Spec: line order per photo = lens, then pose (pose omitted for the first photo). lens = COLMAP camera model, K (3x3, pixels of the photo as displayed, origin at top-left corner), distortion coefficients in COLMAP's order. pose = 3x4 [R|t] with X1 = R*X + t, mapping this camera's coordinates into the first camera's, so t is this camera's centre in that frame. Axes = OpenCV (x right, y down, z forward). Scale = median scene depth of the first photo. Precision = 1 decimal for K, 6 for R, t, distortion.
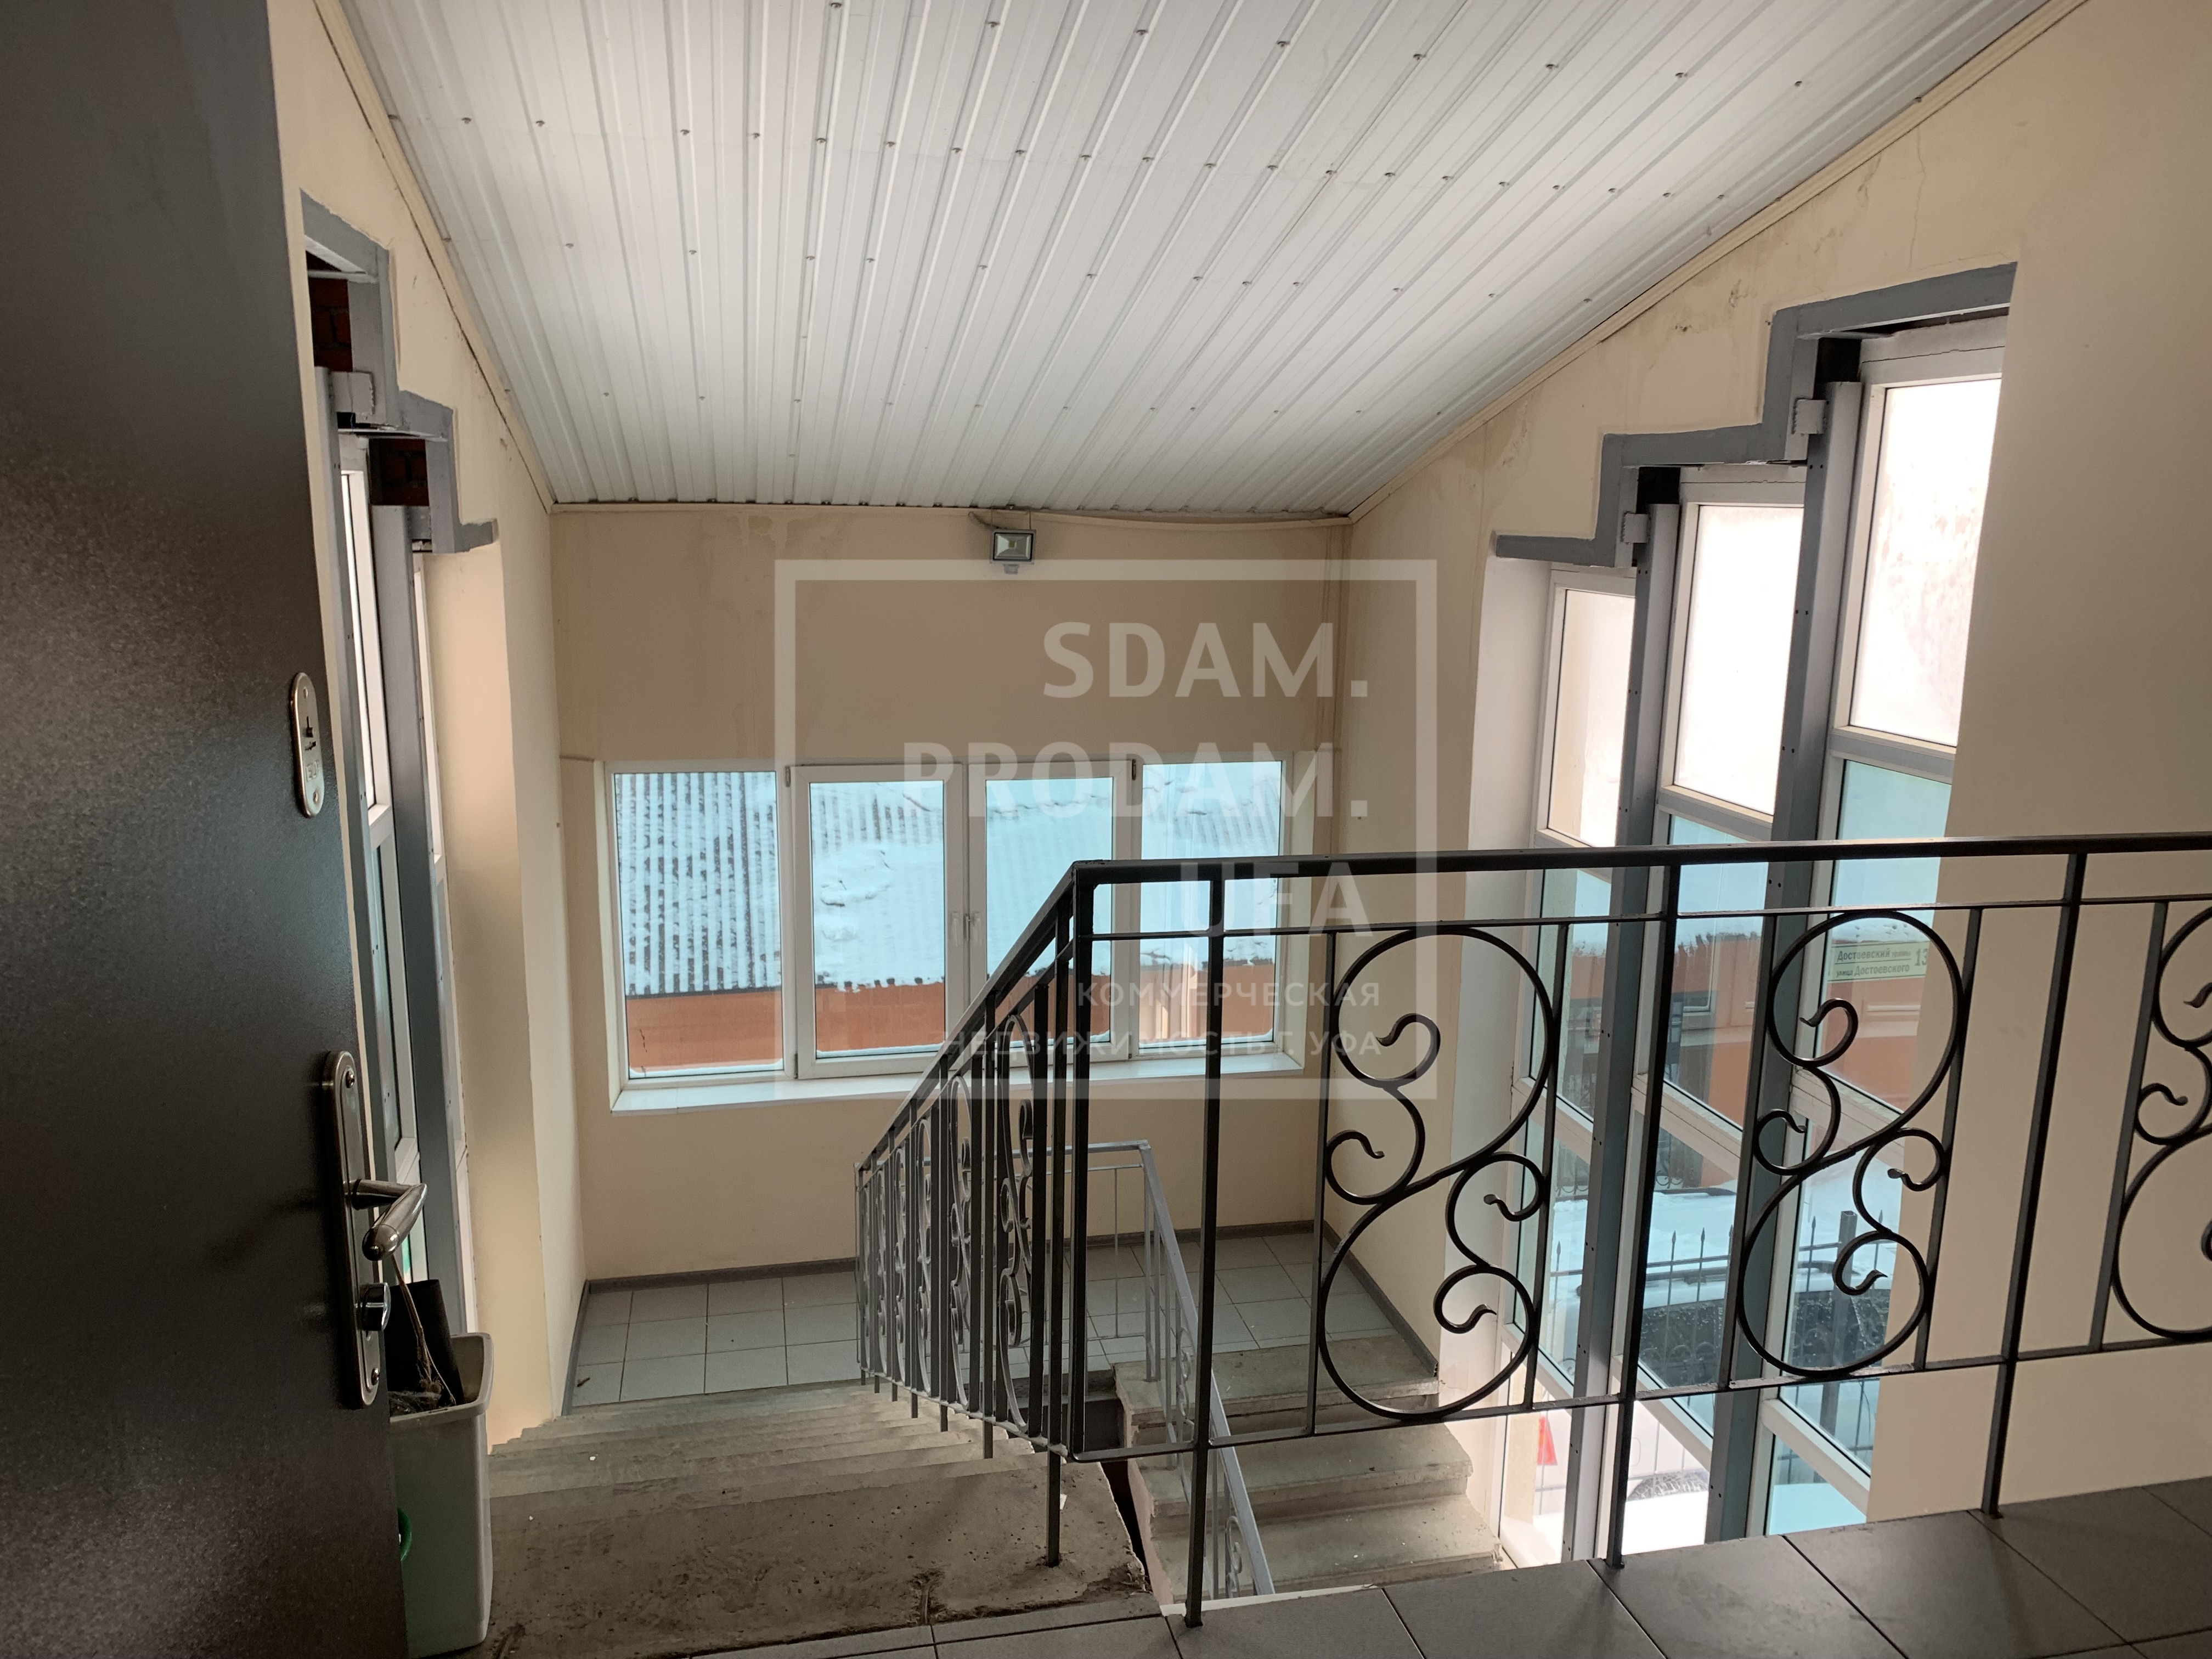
lens RADIAL K [[1688.5, 0, 1125.4], [0, 1688.5, 840.5], [0, 0, 1]] dist [0.036807, -0.036694]
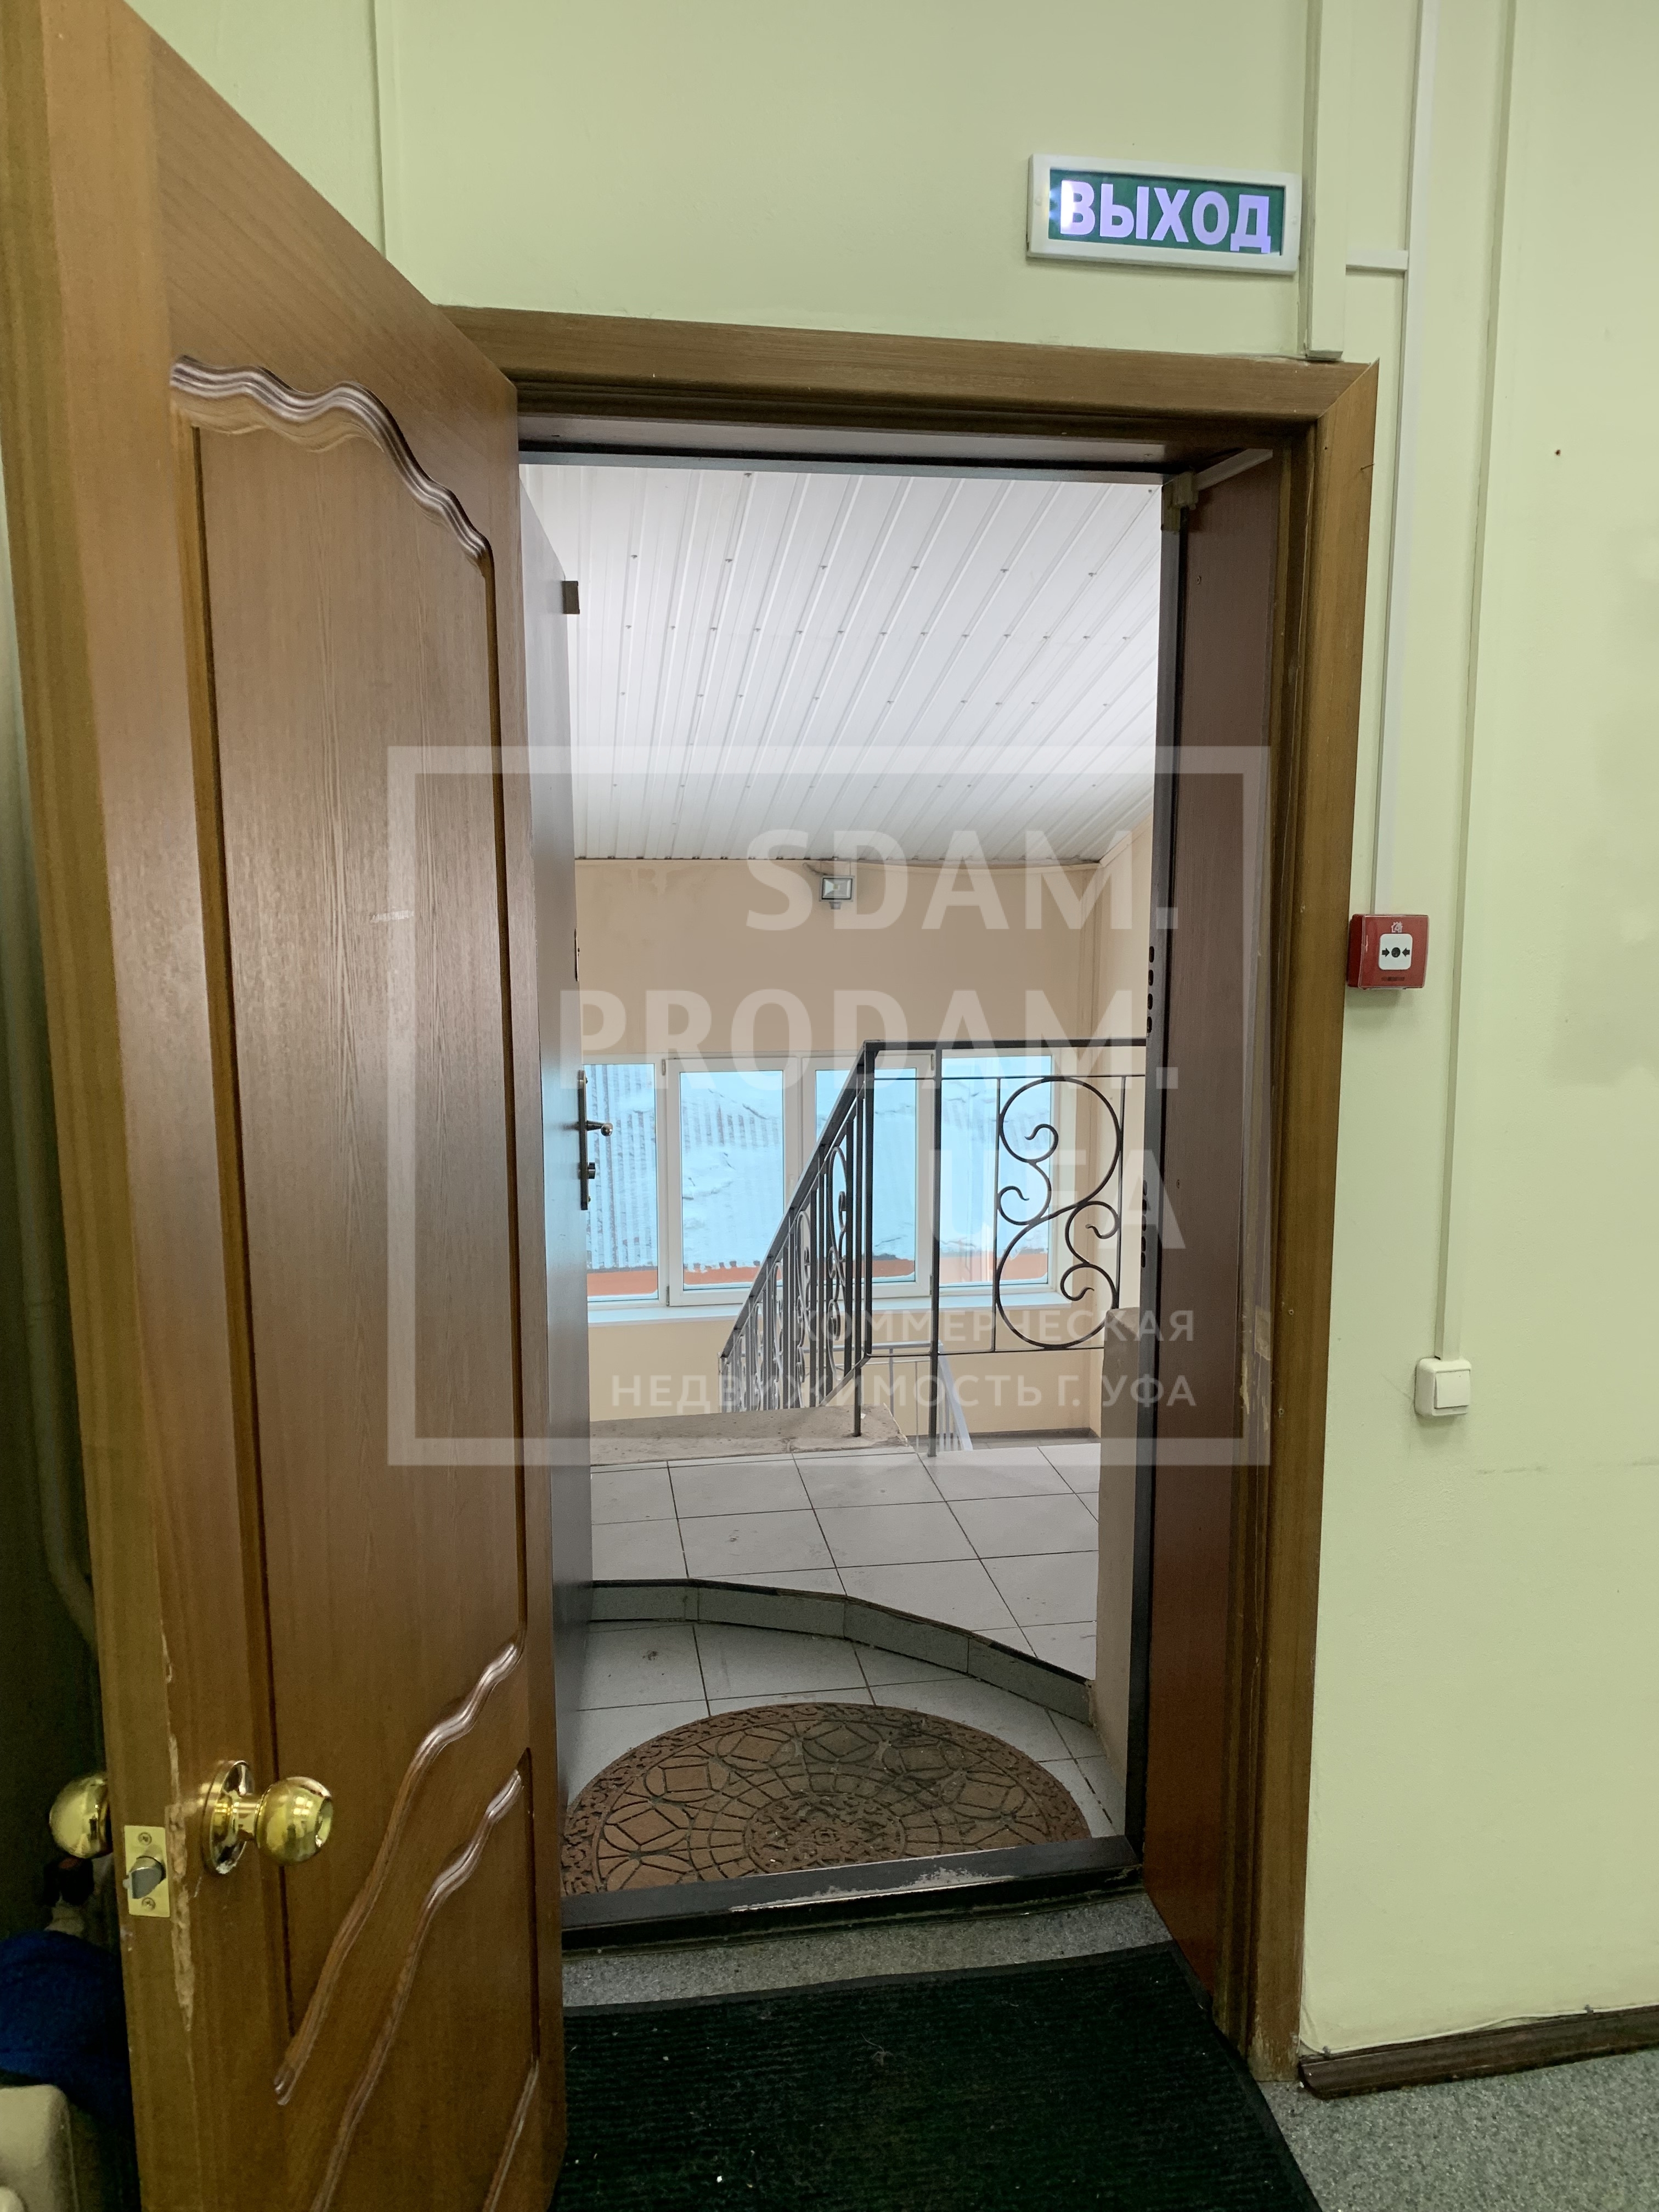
lens RADIAL K [[1688.5, 0, 823.0], [0, 1688.5, 1110.3], [0, 0, 1]] dist [0.036807, -0.036694]
pose [[0.997114, -0.003116, -0.075850, 0.024557], [-0.000264, 0.999008, -0.044519, 0.063914], [0.075914, 0.044411, 0.996125, -0.340013]]
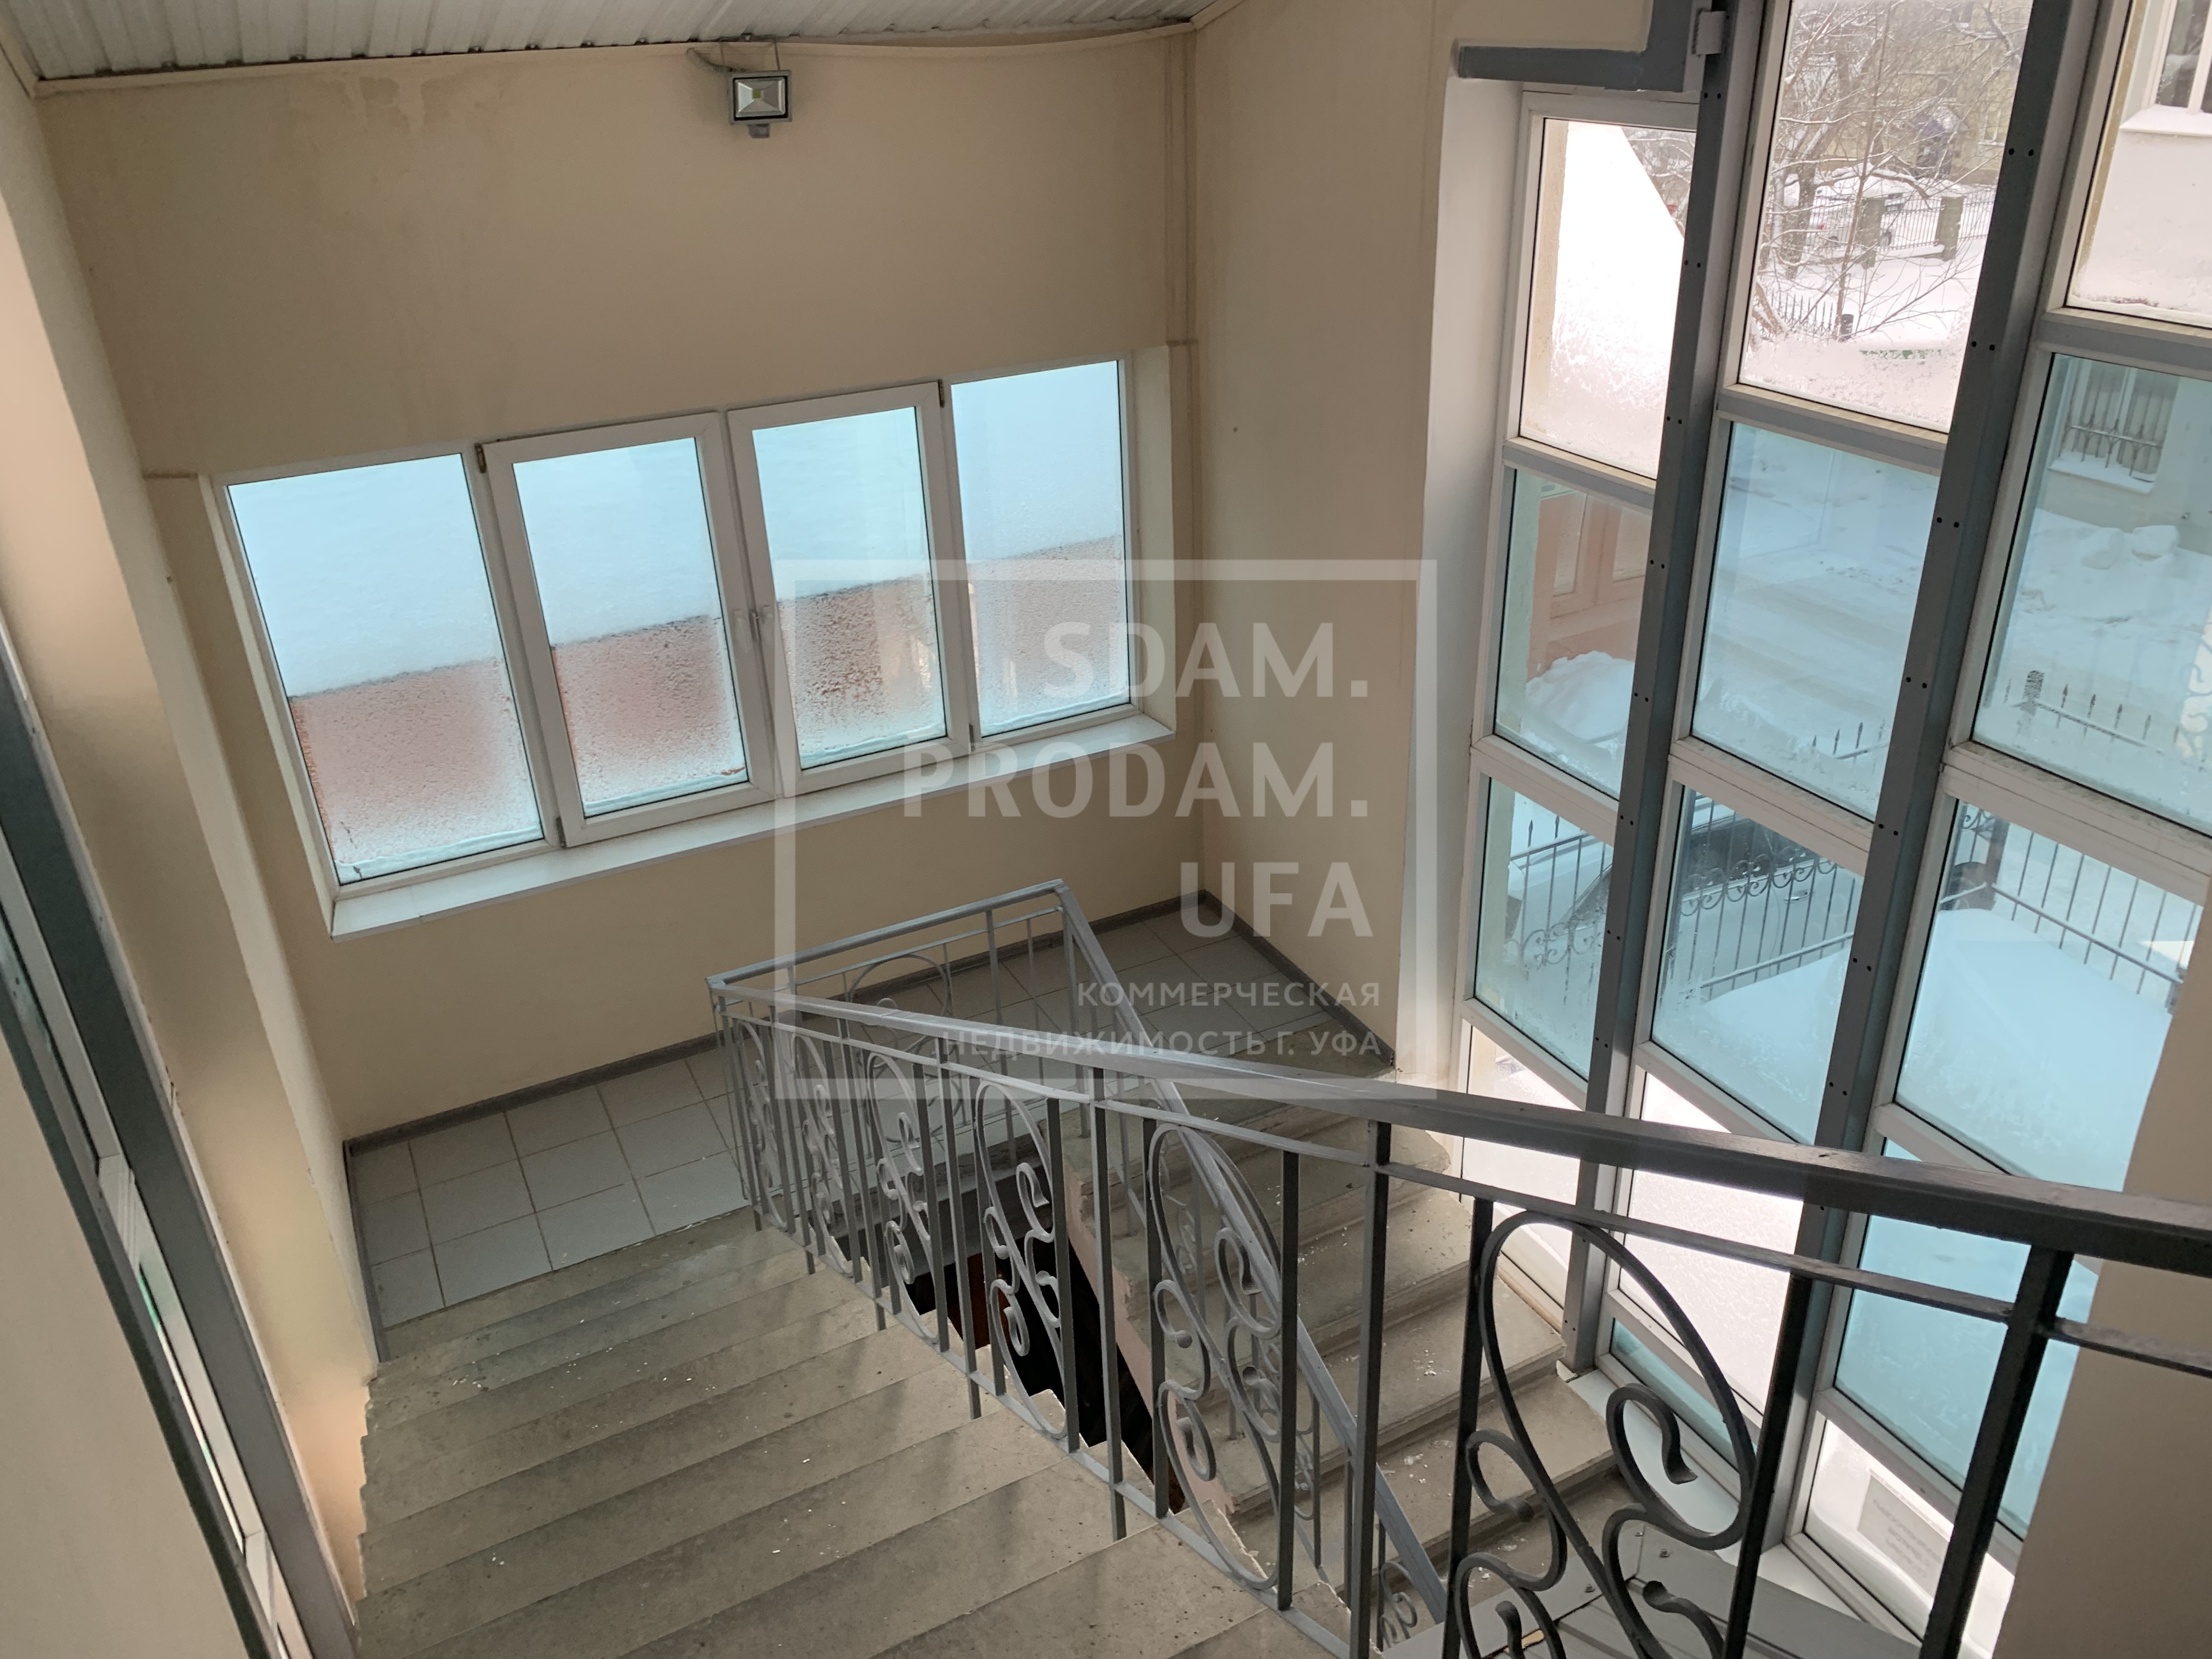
lens RADIAL K [[1688.5, 0, 1113.5], [0, 1688.5, 821.8], [0, 0, 1]] dist [0.036807, -0.036694]
pose [[0.963680, -0.161490, 0.212701, -0.143665], [0.098731, 0.955464, 0.278101, -0.078836], [-0.248139, -0.247000, 0.936706, 0.258605]]
